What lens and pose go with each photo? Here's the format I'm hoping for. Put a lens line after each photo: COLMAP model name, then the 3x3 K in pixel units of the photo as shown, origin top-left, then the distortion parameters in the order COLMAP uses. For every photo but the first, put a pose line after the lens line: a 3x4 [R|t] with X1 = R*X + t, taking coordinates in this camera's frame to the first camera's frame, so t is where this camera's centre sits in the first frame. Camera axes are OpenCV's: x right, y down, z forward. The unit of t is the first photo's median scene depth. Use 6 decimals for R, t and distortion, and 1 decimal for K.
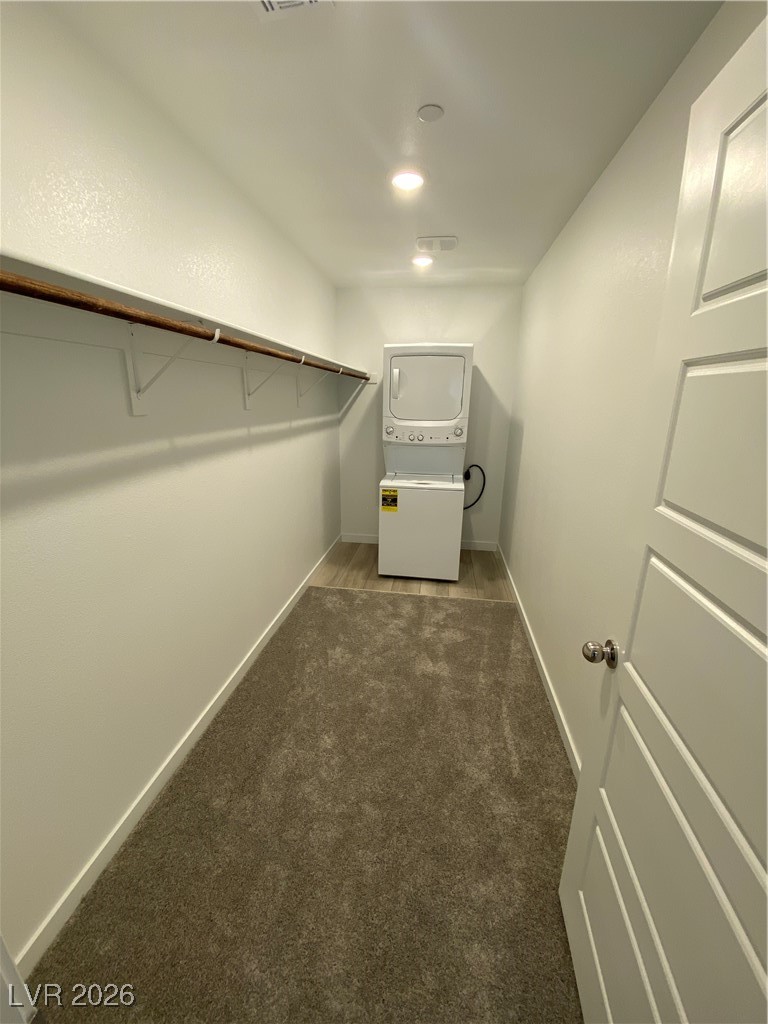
lens RADIAL K [[412.8, 0, 382.5], [0, 412.8, 512.8], [0, 0, 1]] dist [0.025798, -0.023345]
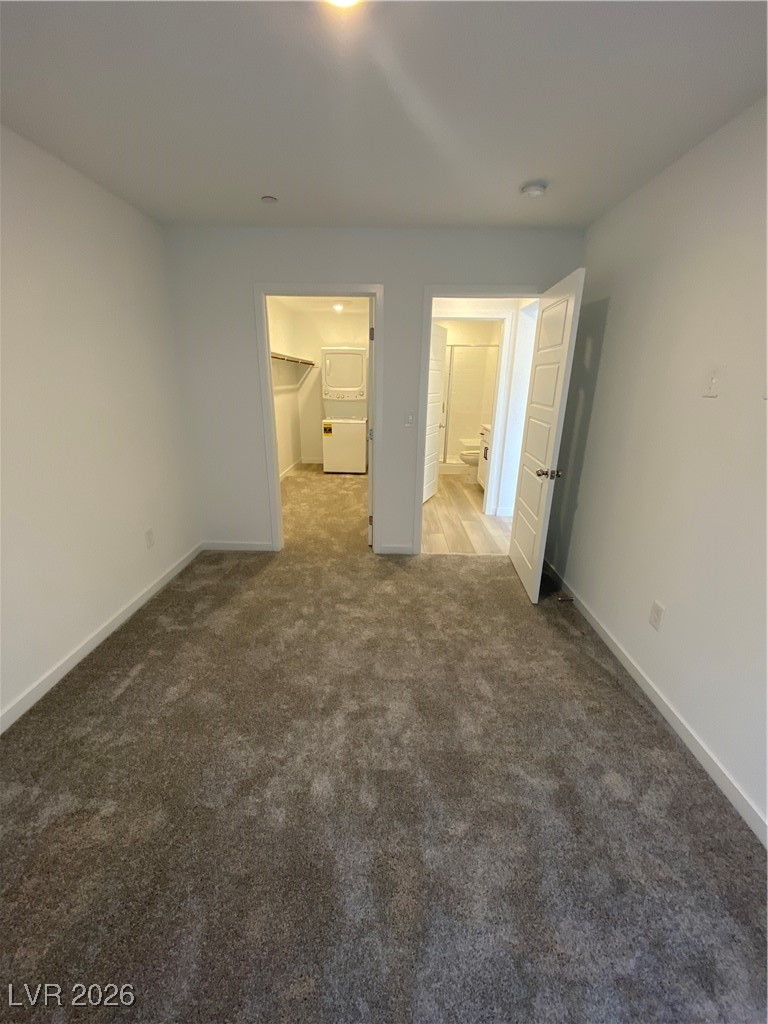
lens RADIAL K [[412.8, 0, 382.5], [0, 412.8, 512.8], [0, 0, 1]] dist [0.025798, -0.023345]
pose [[0.993060, -0.035747, 0.112045, 0.040844], [0.030278, 0.998283, 0.050136, 0.264033], [-0.113645, -0.046395, 0.992438, -0.945825]]
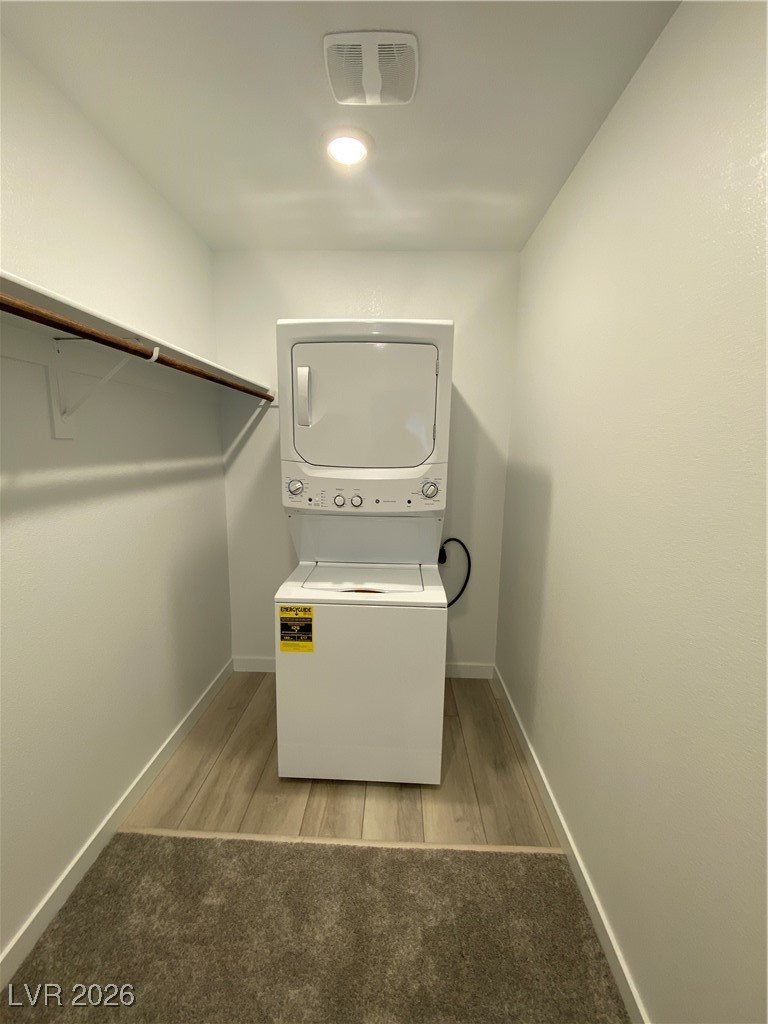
lens RADIAL K [[412.8, 0, 382.5], [0, 412.8, 512.8], [0, 0, 1]] dist [0.025798, -0.023345]
pose [[0.994313, -0.017615, 0.105026, 0.069620], [0.028382, 0.994388, -0.101915, -0.113963], [-0.102642, 0.104317, 0.989233, 0.491452]]
